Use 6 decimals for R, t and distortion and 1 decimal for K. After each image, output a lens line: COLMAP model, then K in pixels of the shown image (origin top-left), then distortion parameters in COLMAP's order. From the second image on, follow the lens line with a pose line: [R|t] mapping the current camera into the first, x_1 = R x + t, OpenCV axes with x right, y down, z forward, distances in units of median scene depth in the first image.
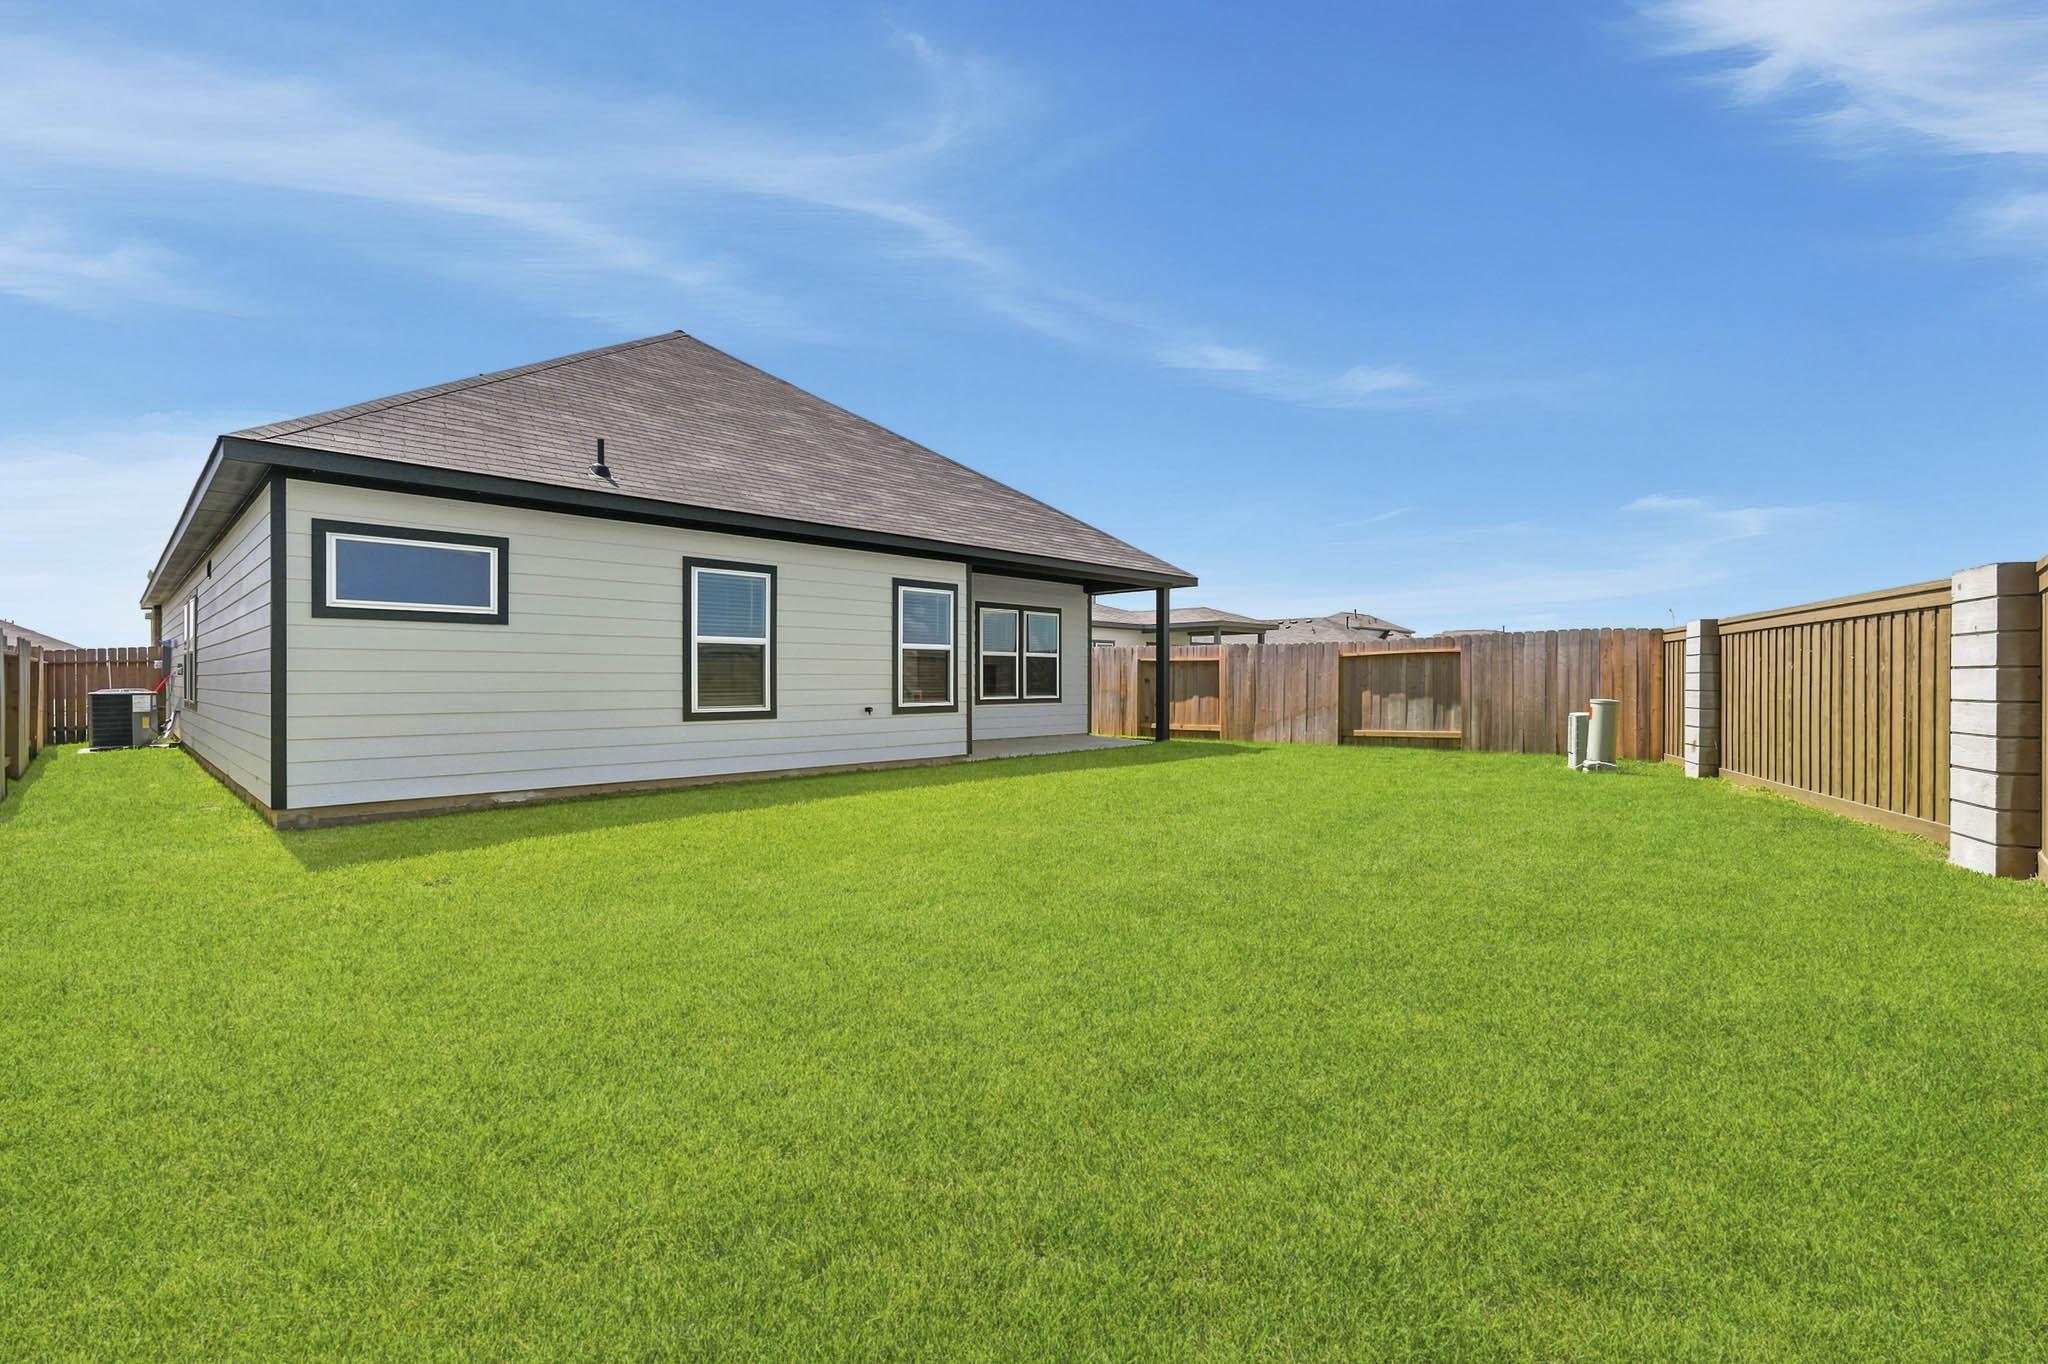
lens RADIAL K [[882.8, 0, 1021.6], [0, 882.8, 684.3], [0, 0, 1]] dist [-0.002194, 0.000023]
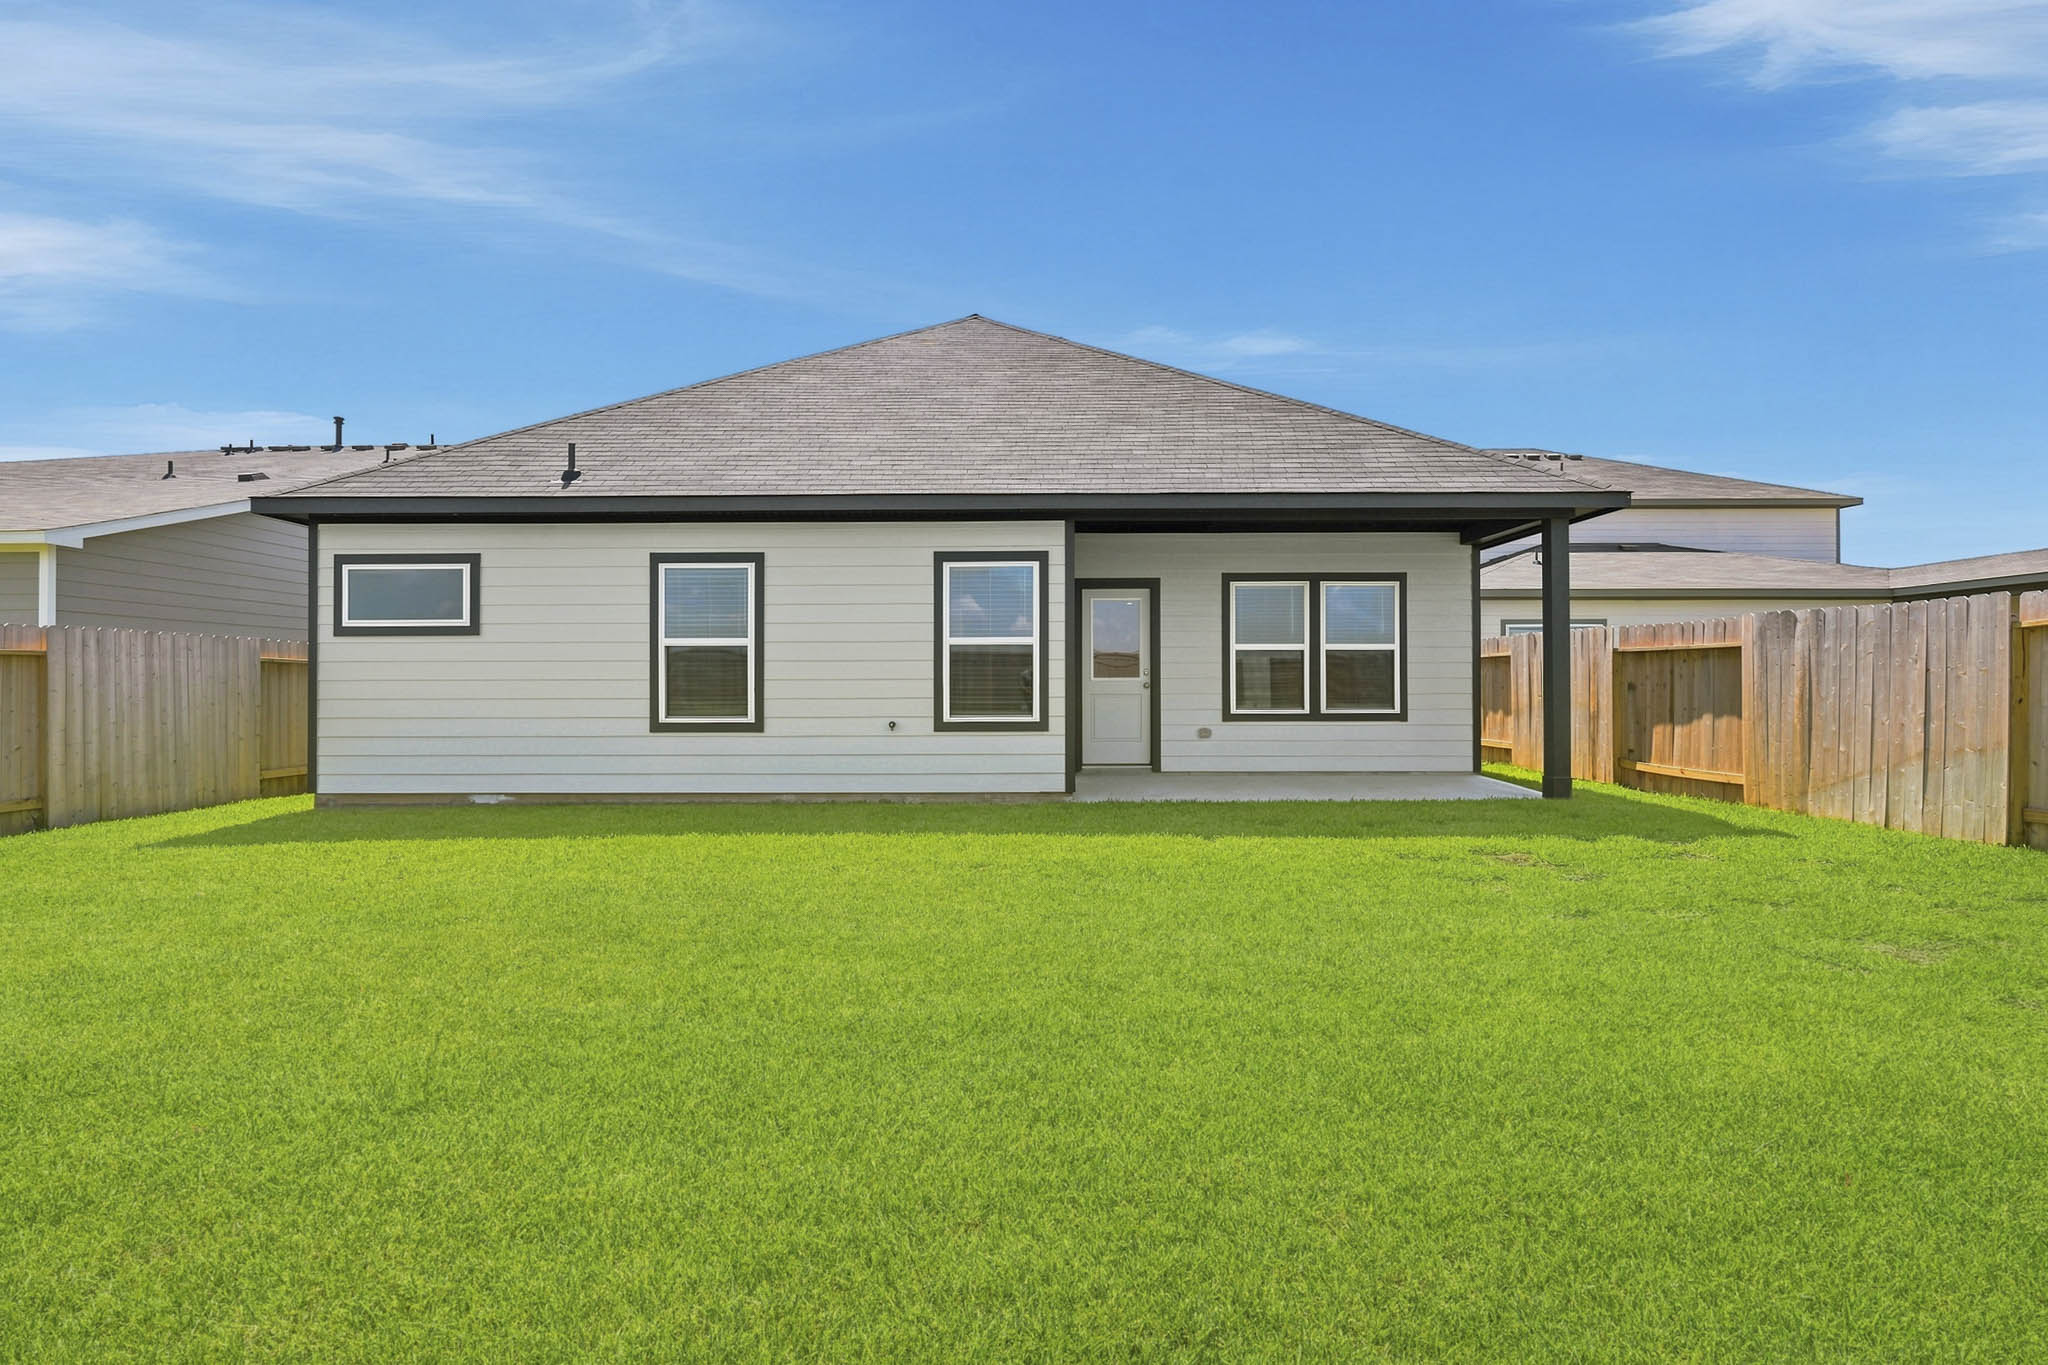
lens RADIAL K [[882.8, 0, 1027.8], [0, 882.8, 680.0], [0, 0, 1]] dist [-0.002194, 0.000023]
pose [[0.697302, -0.001143, -0.716777, 0.454426], [-0.001351, 0.999995, -0.002909, -0.008476], [0.716776, 0.002997, 0.697297, 0.525671]]
